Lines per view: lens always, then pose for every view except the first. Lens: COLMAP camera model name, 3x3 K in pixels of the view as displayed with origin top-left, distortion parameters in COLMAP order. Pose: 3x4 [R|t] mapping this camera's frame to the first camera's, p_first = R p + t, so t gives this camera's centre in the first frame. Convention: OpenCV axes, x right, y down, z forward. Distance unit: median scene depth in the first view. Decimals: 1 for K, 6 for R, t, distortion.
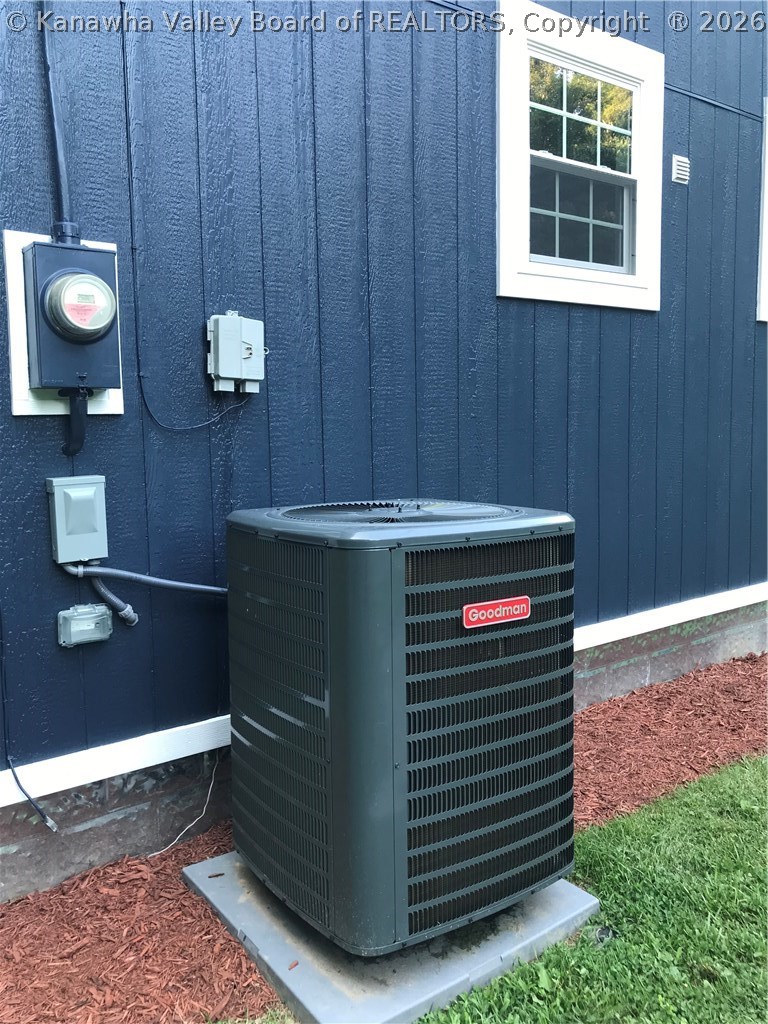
lens RADIAL K [[832.8, 0, 384.0], [0, 832.8, 512.0], [0, 0, 1]] dist [0.022949, -0.001482]
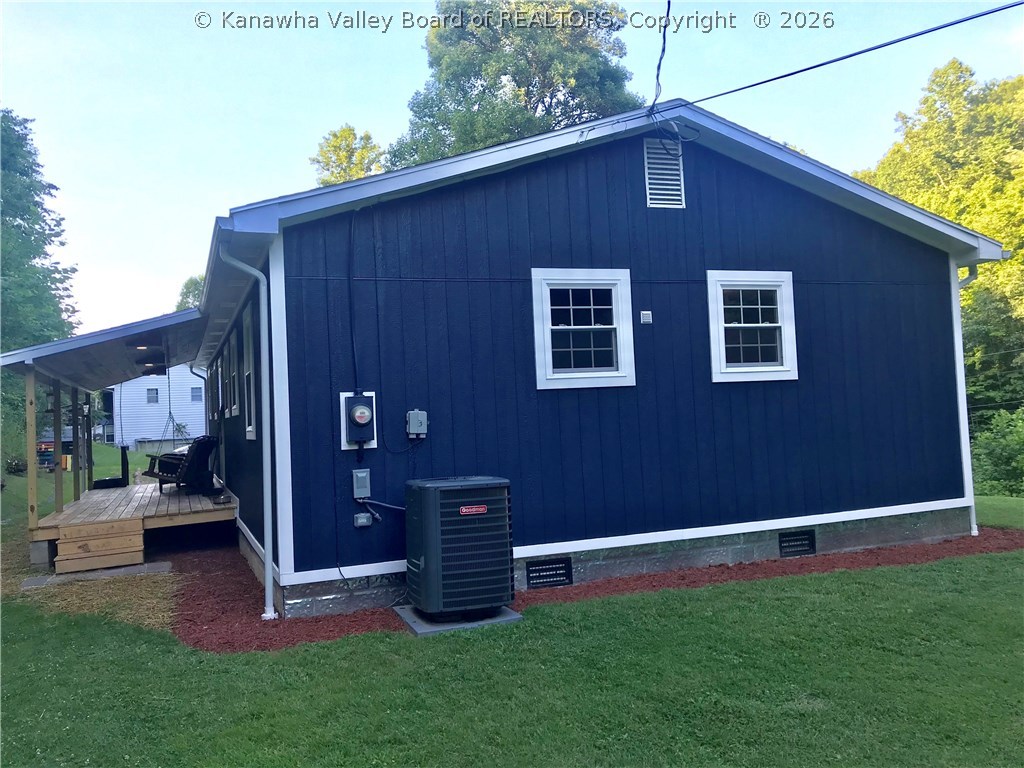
lens RADIAL K [[886.5, 0, 512.0], [0, 886.5, 384.0], [0, 0, 1]] dist [0.064876, 0.000324]
pose [[0.957712, -0.039816, -0.284961, 1.076772], [0.001358, 0.990993, -0.133904, 0.082376], [0.287726, 0.127855, 0.949140, -1.920072]]
